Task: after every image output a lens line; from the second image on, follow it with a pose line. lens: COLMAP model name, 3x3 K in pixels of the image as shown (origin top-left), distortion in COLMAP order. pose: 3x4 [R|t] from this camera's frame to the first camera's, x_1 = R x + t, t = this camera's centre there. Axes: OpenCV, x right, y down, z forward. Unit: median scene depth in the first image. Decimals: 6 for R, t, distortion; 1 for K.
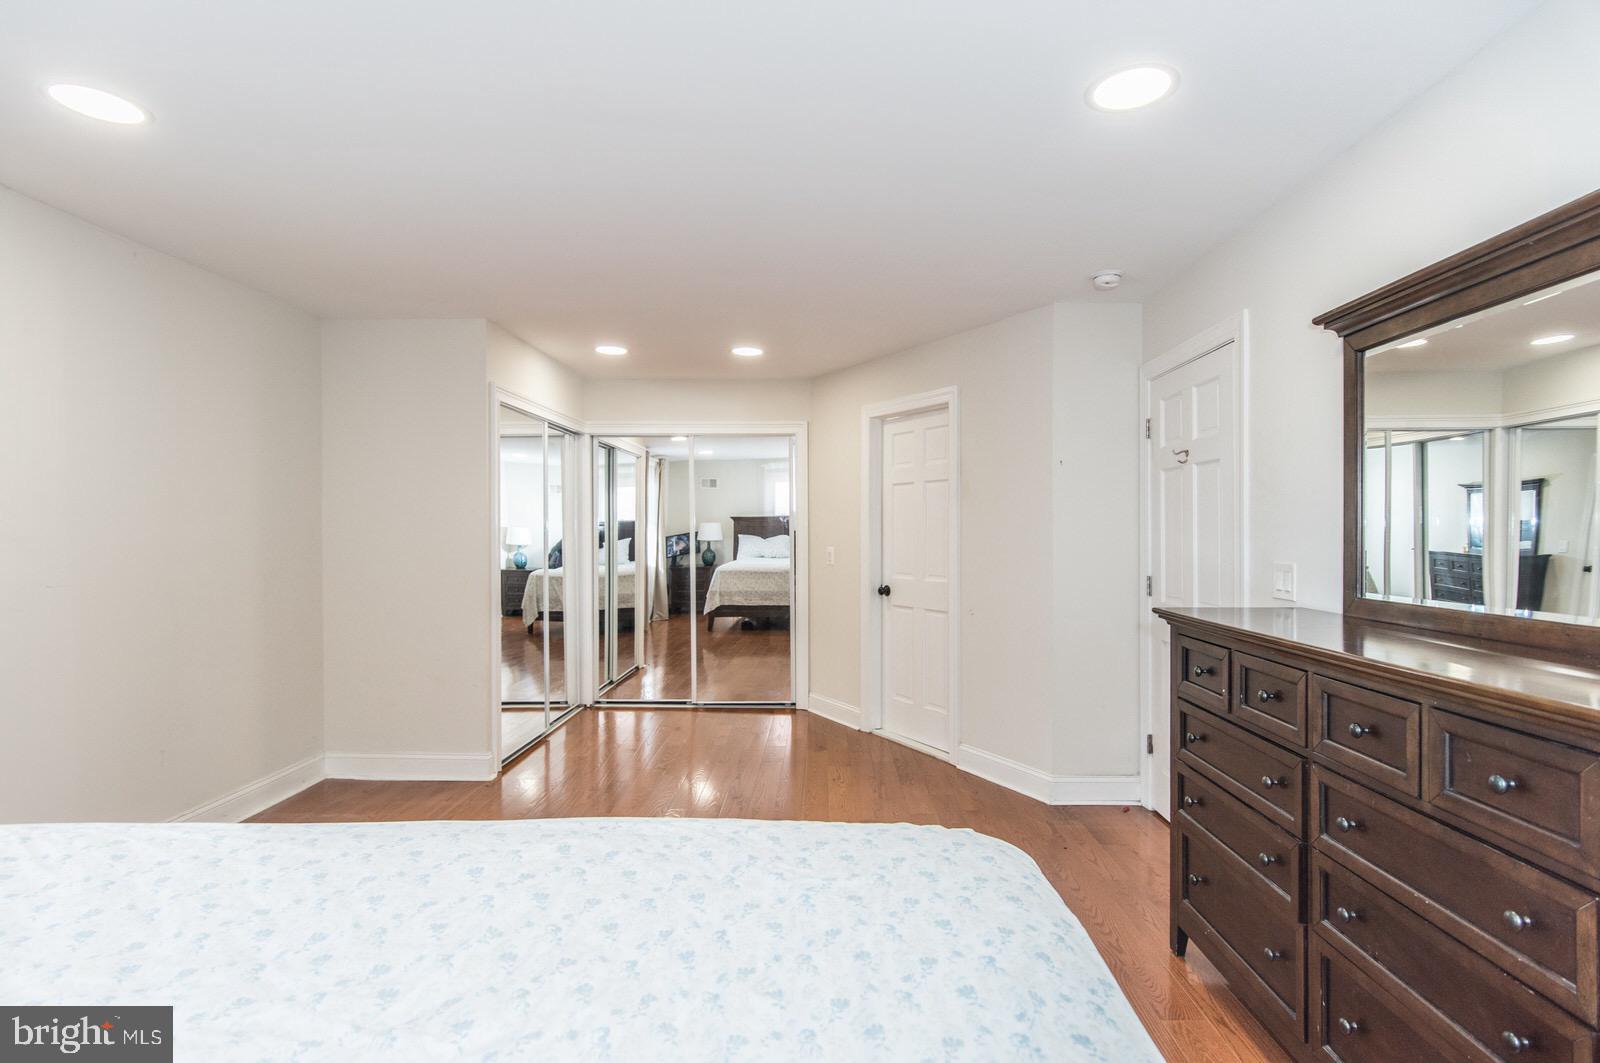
lens RADIAL K [[800.8, 0, 809.3], [0, 800.8, 530.8], [0, 0, 1]] dist [0.002840, -0.000018]
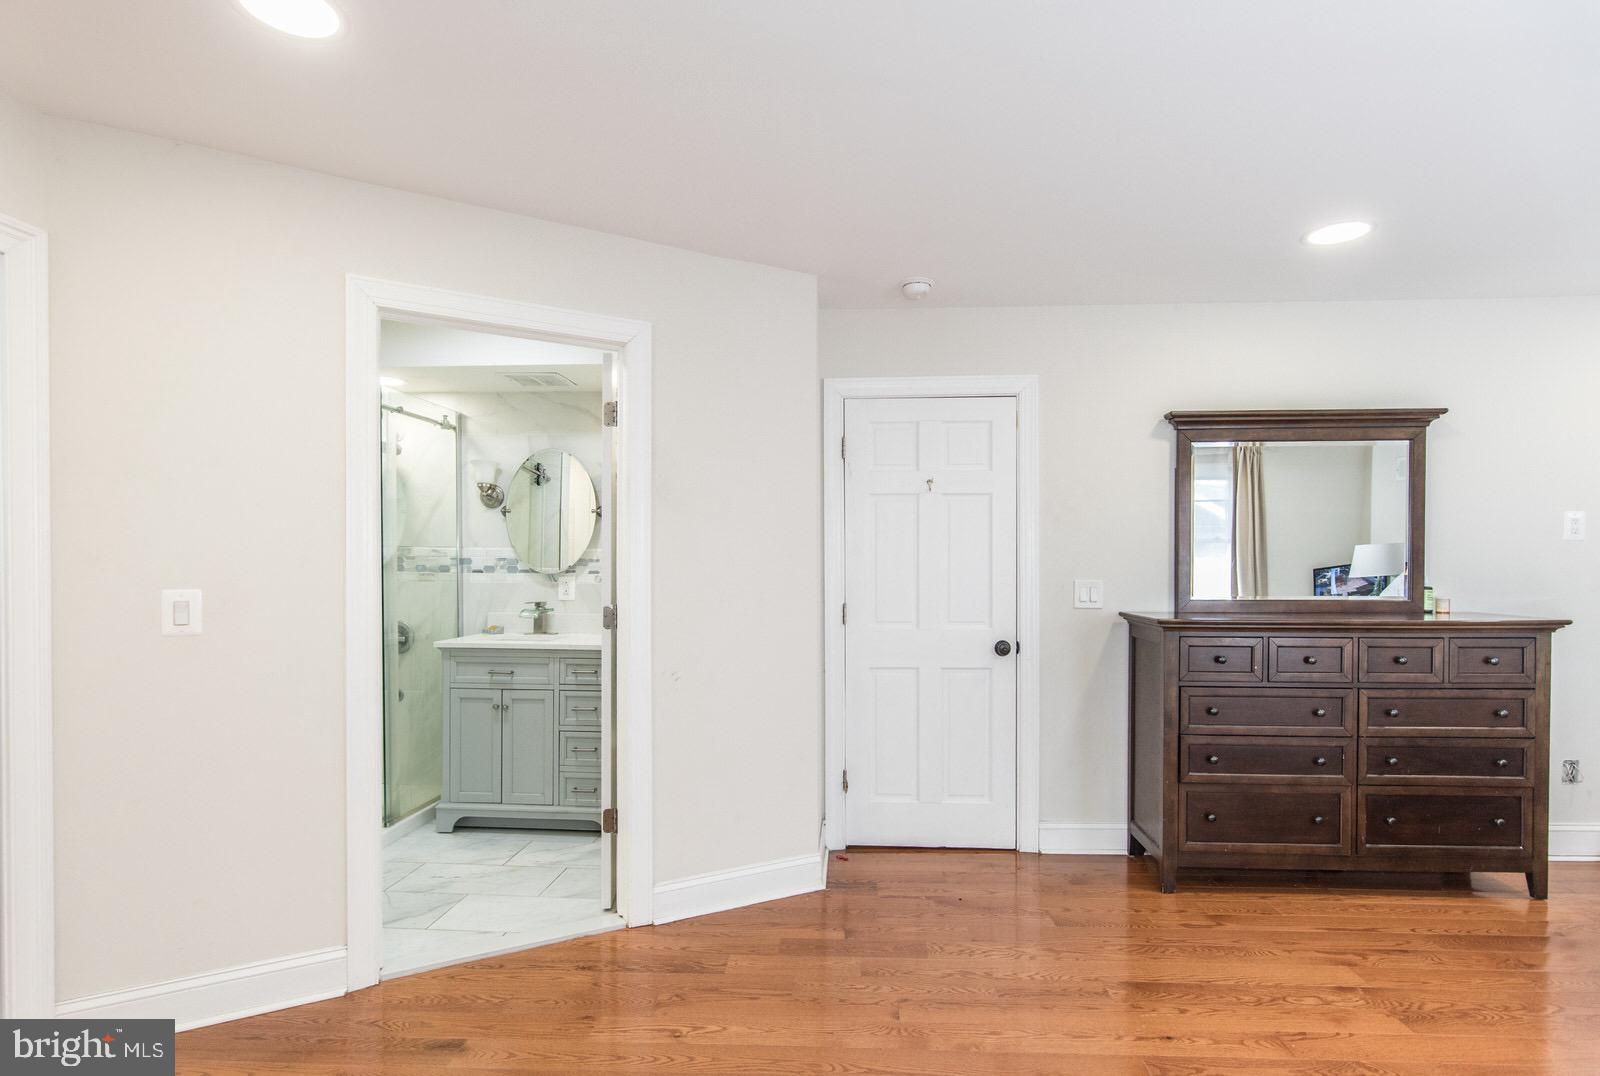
lens RADIAL K [[844.8, 0, 817.9], [0, 844.8, 557.5], [0, 0, 1]] dist [-0.002390, 0.000078]
pose [[0.008452, 0.003443, 0.999958, -0.578949], [-0.002639, 0.999991, -0.003420, 0.005526], [-0.999961, -0.002610, 0.008461, 1.024753]]
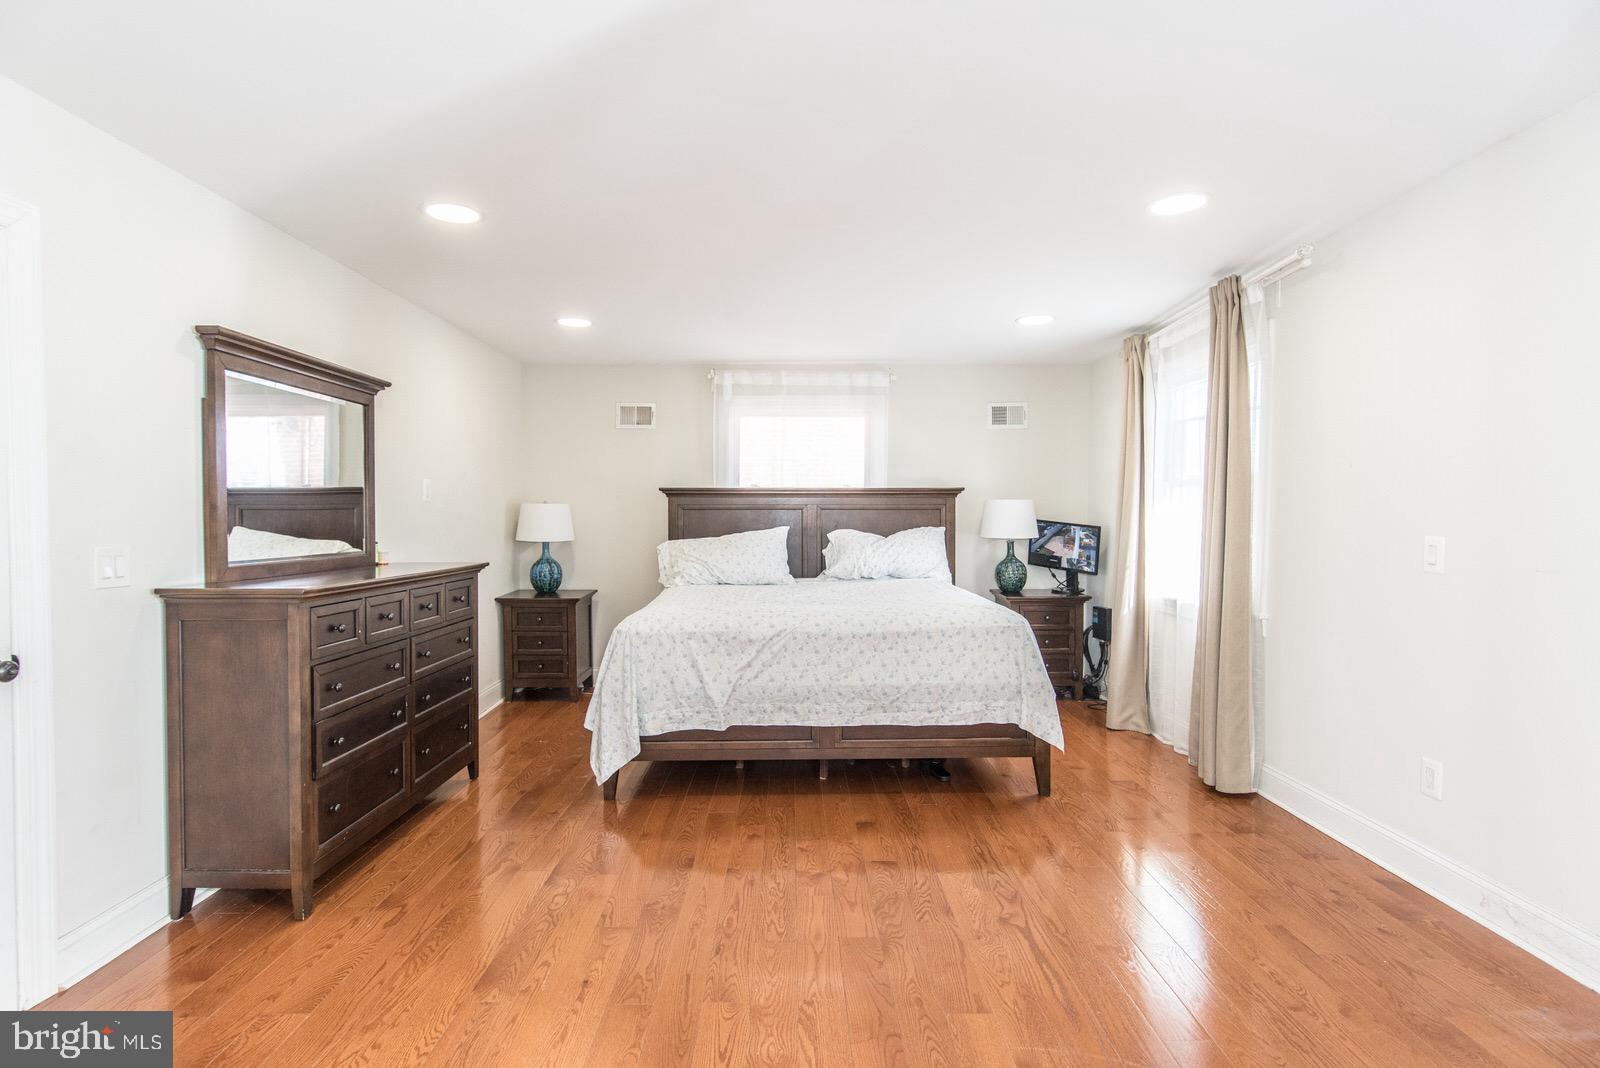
lens RADIAL K [[800.8, 0, 803.7], [0, 800.8, 549.7], [0, 0, 1]] dist [0.002840, -0.000018]
pose [[-0.999347, 0.006864, -0.035467, -0.100894], [0.005698, 0.999443, 0.032874, 0.013462], [0.035673, 0.032650, -0.998830, 1.363915]]
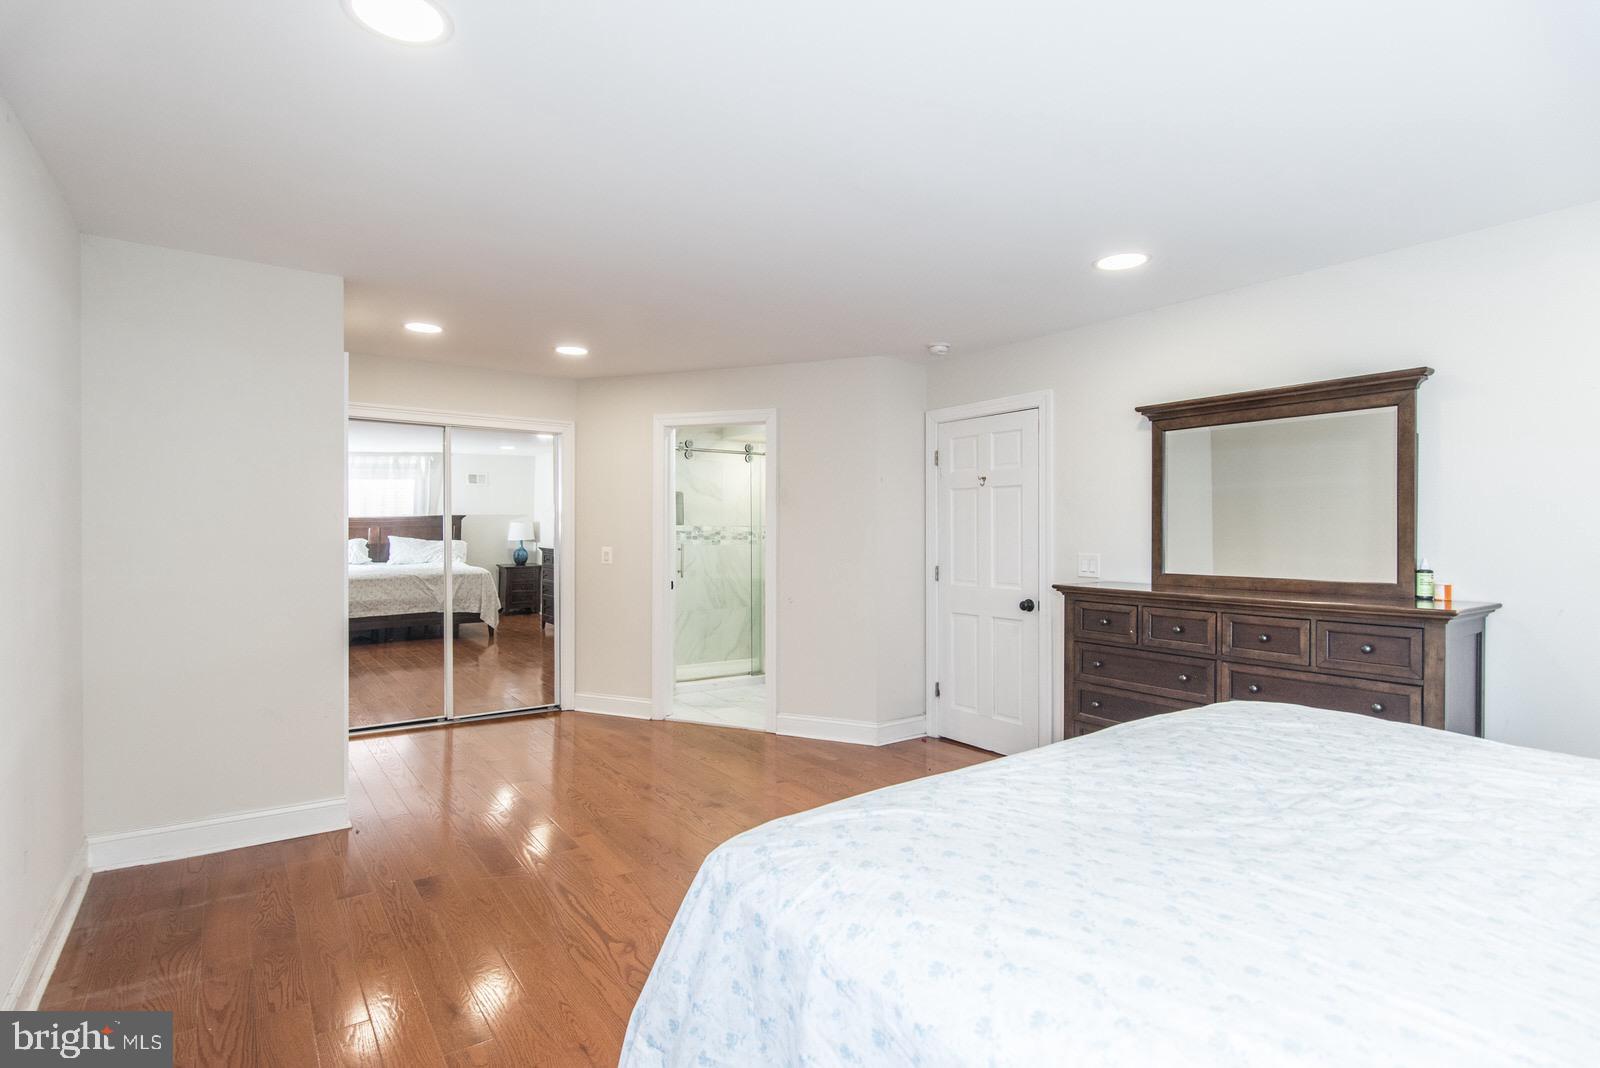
lens RADIAL K [[800.8, 0, 783.3], [0, 800.8, 531.6], [0, 0, 1]] dist [0.002840, -0.000018]
pose [[0.802670, 0.005180, 0.596401, -0.603275], [-0.005683, 0.999983, -0.001037, -0.000372], [-0.596397, -0.002557, 0.802686, 0.060160]]
